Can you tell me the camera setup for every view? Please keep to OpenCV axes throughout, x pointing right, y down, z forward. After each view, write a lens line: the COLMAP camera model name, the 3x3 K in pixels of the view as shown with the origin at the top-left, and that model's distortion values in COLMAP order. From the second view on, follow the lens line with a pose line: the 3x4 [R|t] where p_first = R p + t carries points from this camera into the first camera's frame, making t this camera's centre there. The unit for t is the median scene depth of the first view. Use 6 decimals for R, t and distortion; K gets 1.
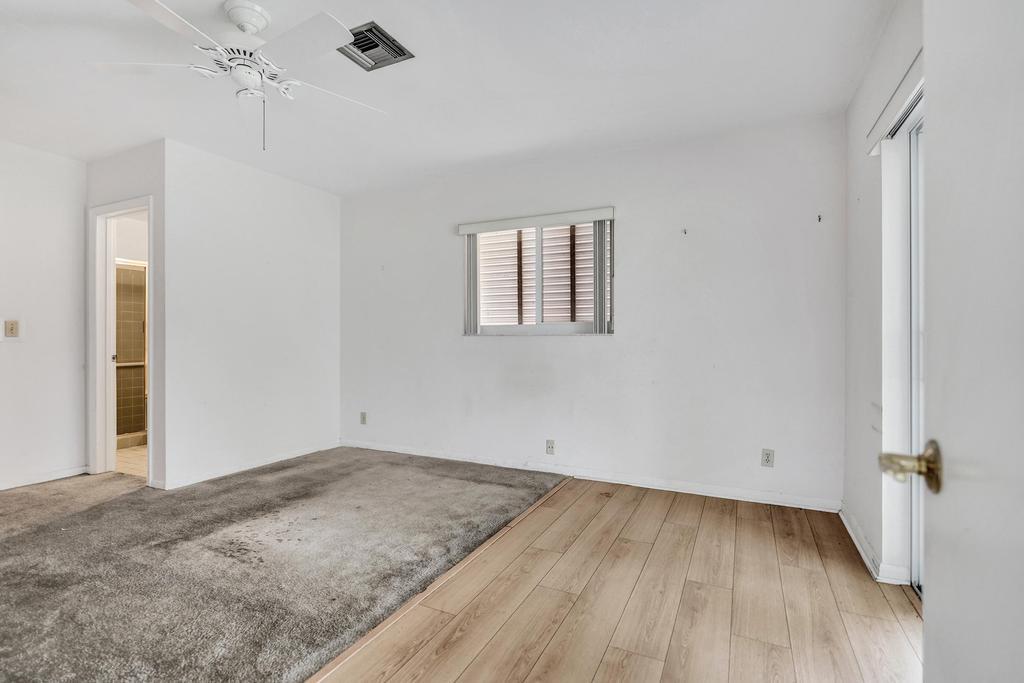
lens RADIAL K [[481.4, 0, 519.0], [0, 481.4, 331.3], [0, 0, 1]] dist [-0.001495, 0.000266]
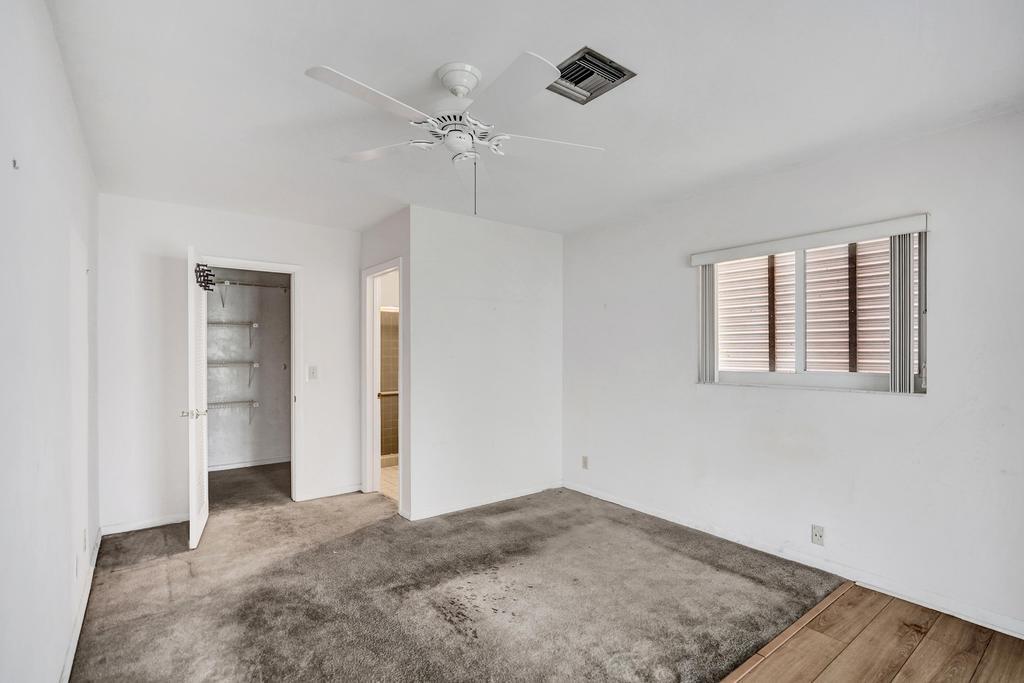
lens RADIAL K [[480.6, 0, 512.0], [0, 480.6, 341.5], [0, 0, 1]] dist [-0.001017, 0.000573]
pose [[0.887786, -0.000249, -0.460257, -0.019653], [-0.003347, 0.999970, -0.006996, -0.078451], [0.460244, 0.007751, 0.887758, 0.127522]]
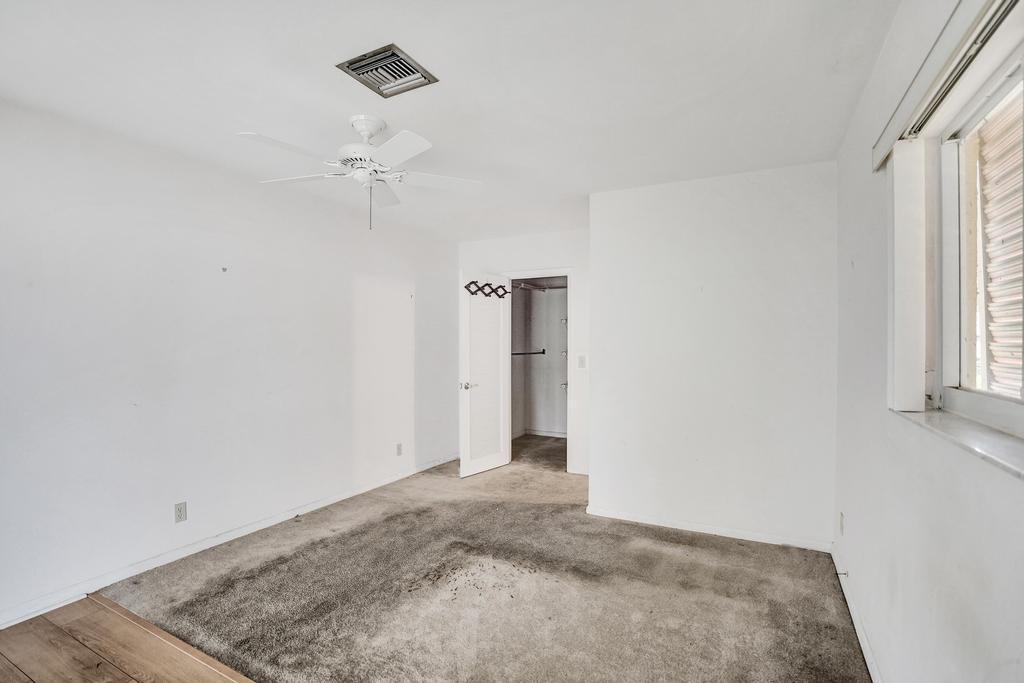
lens RADIAL K [[517.3, 0, 566.2], [0, 517.3, 337.9], [0, 0, 1]] dist [-0.046033, 0.000217]
pose [[-0.016844, 0.003404, -0.999852, 0.464587], [0.003492, 0.999988, 0.003345, -0.079859], [0.999852, -0.003435, -0.016855, 1.014485]]
